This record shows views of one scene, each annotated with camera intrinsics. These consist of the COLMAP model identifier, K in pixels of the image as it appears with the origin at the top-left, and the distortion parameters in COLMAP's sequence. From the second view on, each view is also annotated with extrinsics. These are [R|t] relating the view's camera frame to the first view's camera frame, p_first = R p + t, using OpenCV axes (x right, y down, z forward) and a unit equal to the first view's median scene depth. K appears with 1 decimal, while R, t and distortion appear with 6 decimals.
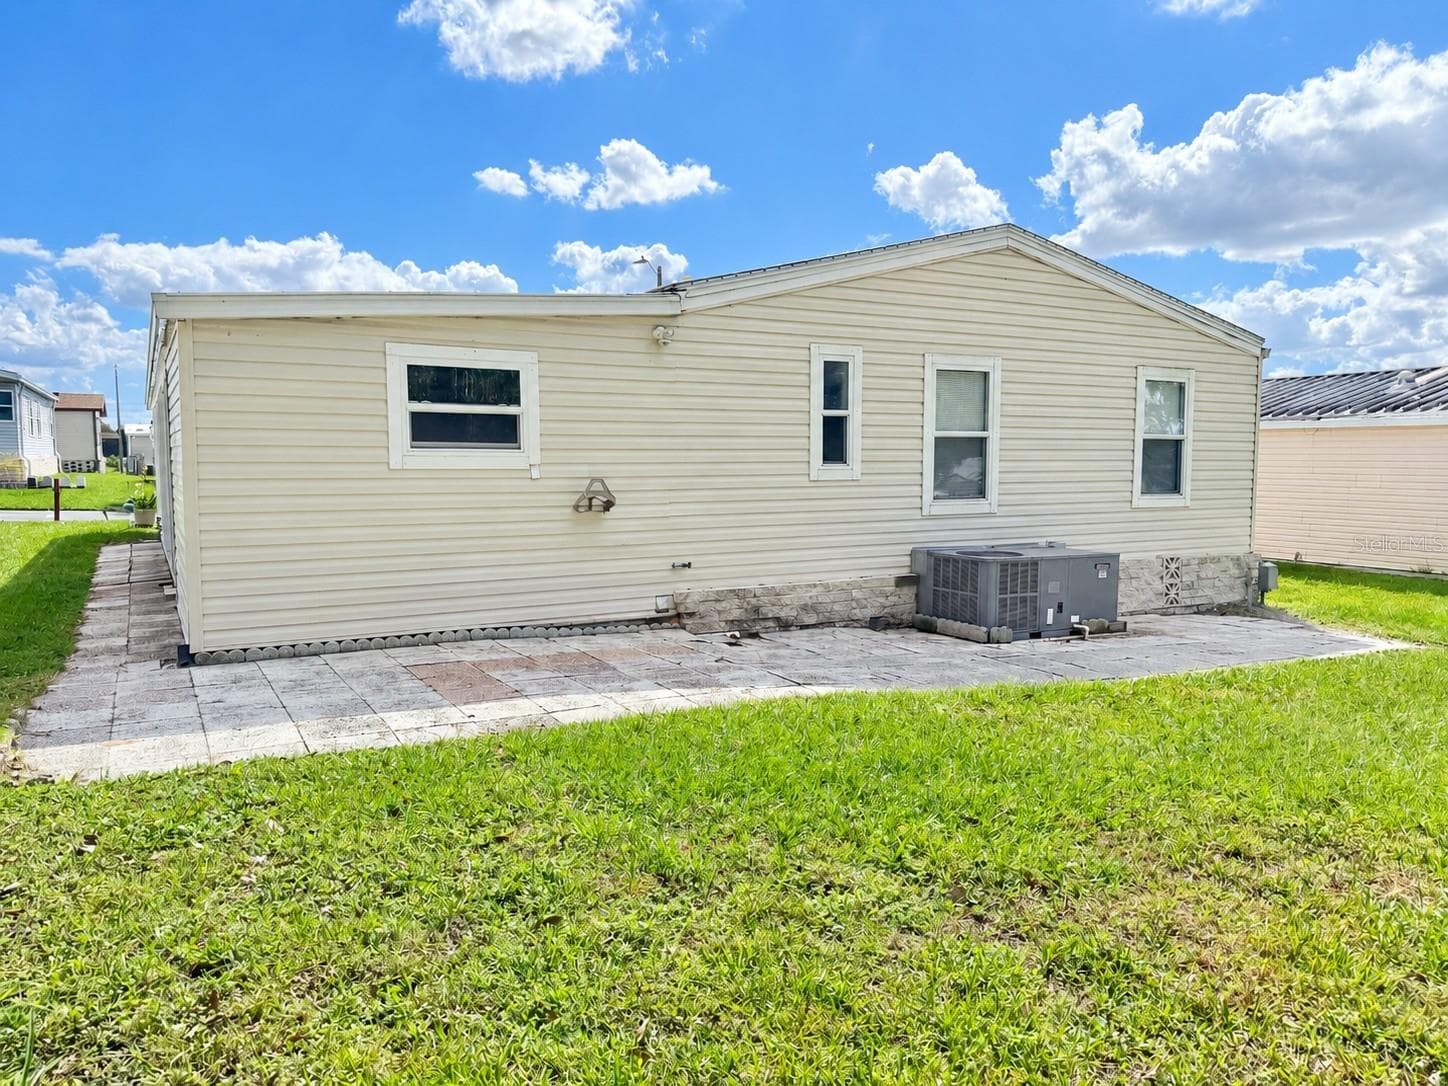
lens RADIAL K [[1000.2, 0, 724.0], [0, 1000.2, 543.0], [0, 0, 1]] dist [0.156097, -0.182649]
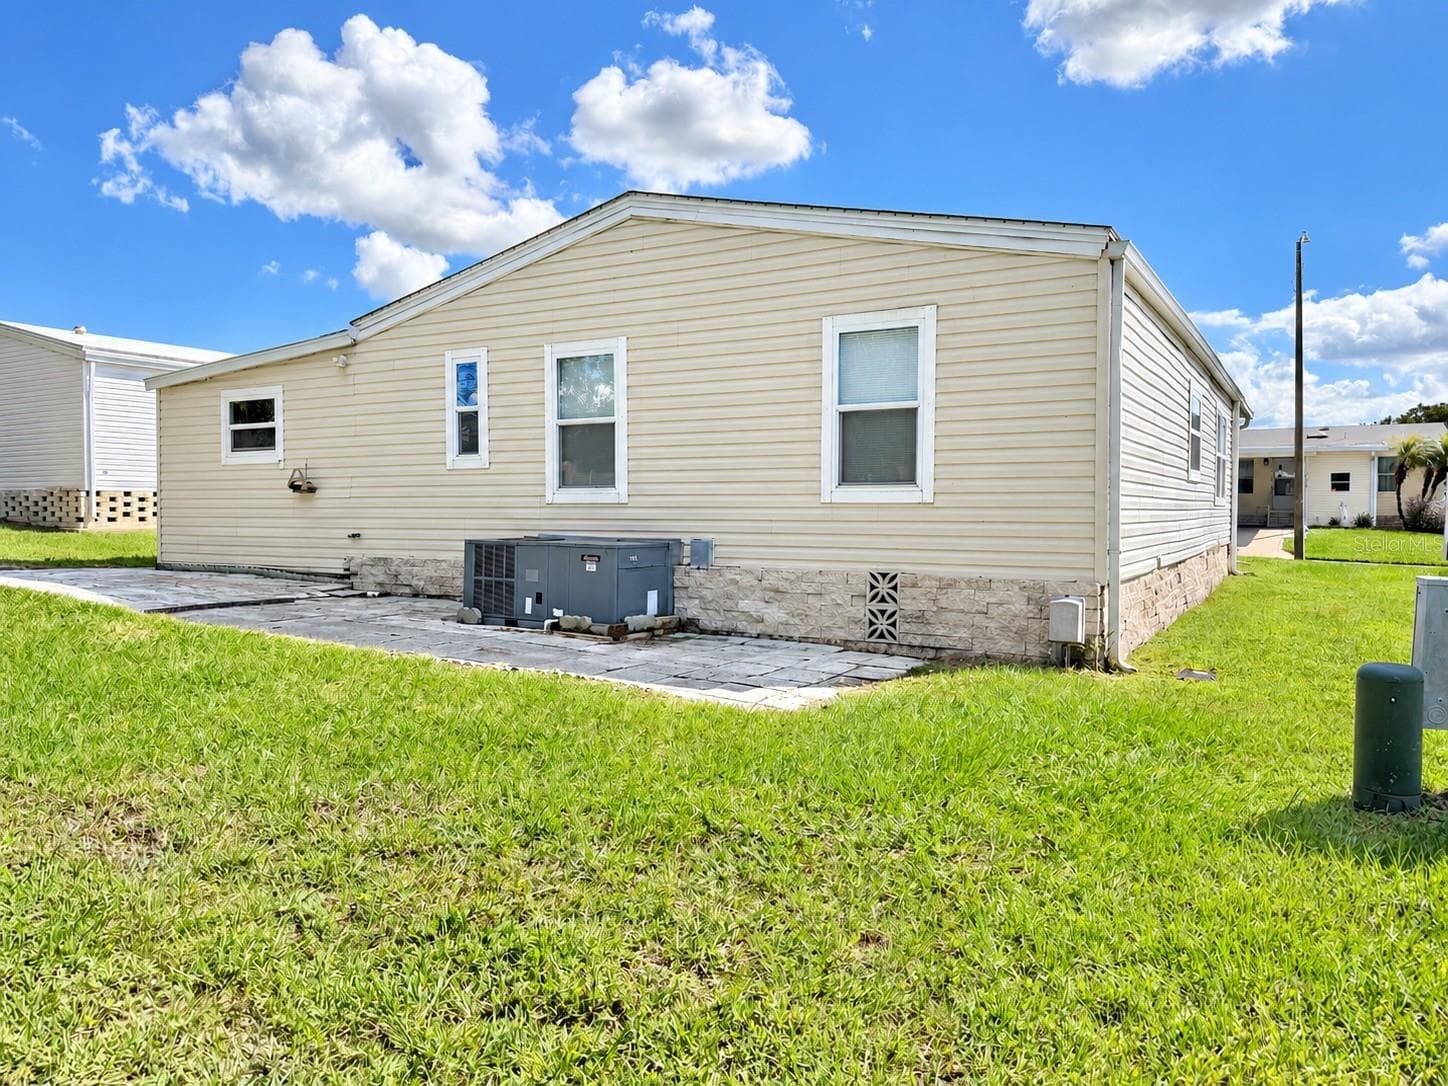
lens RADIAL K [[1031.3, 0, 724.0], [0, 1031.3, 543.0], [0, 0, 1]] dist [0.135825, -0.211385]
pose [[0.507512, 0.026097, -0.861249, 1.250036], [-0.072767, 0.997269, -0.012661, 0.012955], [0.858566, 0.069097, 0.508025, 0.664734]]
